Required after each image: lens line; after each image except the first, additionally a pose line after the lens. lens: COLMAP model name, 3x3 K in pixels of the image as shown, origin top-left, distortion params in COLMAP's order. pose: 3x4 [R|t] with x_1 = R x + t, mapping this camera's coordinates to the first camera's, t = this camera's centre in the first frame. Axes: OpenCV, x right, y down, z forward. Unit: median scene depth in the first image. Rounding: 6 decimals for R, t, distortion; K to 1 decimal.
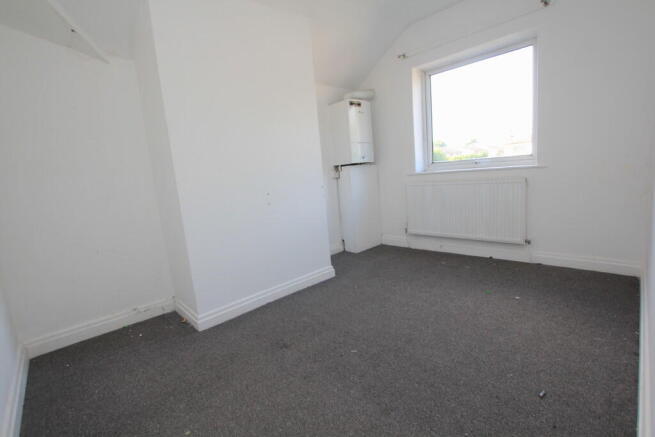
lens RADIAL K [[312.3, 0, 325.0], [0, 312.3, 222.0], [0, 0, 1]] dist [-0.001458, -0.000081]
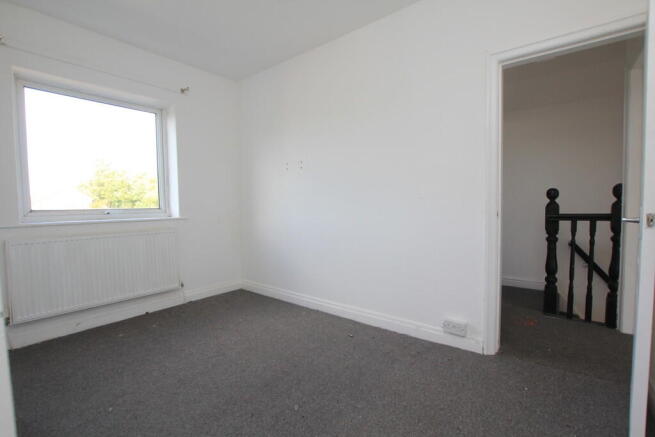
lens RADIAL K [[312.3, 0, 325.0], [0, 312.3, 222.0], [0, 0, 1]] dist [-0.001458, -0.000081]
pose [[-0.130396, 0.035421, 0.990829, -0.482965], [0.186597, 0.982380, -0.010562, -0.045980], [-0.973745, 0.183508, -0.134708, 0.561516]]
